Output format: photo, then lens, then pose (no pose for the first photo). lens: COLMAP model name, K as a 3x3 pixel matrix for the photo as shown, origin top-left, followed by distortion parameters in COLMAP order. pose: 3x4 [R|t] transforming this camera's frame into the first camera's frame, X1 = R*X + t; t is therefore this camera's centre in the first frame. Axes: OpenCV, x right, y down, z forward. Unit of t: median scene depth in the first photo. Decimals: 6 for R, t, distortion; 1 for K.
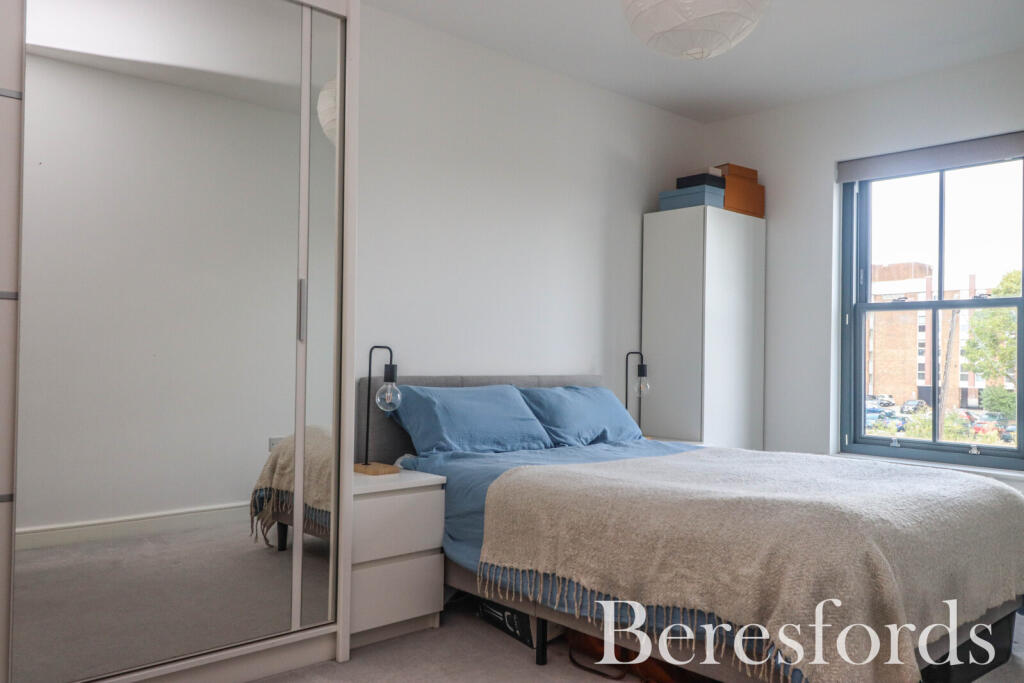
lens RADIAL K [[837.2, 0, 512.0], [0, 837.2, 341.5], [0, 0, 1]] dist [0.025939, 0.001165]
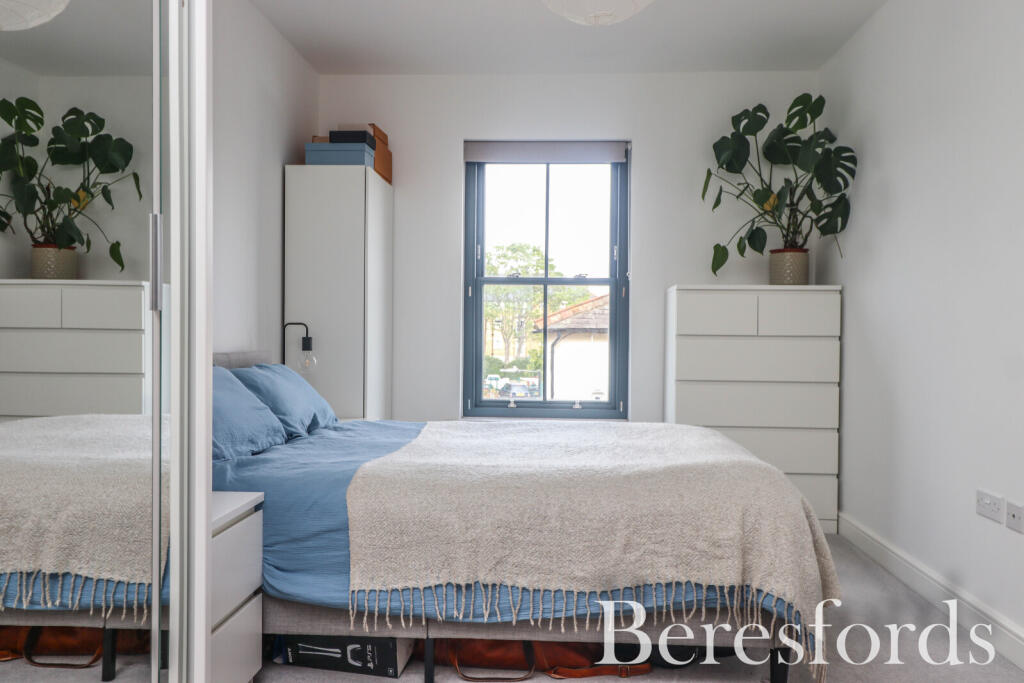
lens RADIAL K [[837.2, 0, 512.0], [0, 837.2, 341.5], [0, 0, 1]] dist [0.025939, 0.001165]
pose [[0.702021, -0.018928, 0.711904, -0.375365], [-0.011249, 0.999227, 0.037660, -0.004274], [-0.712067, -0.034446, 0.701266, 0.258322]]
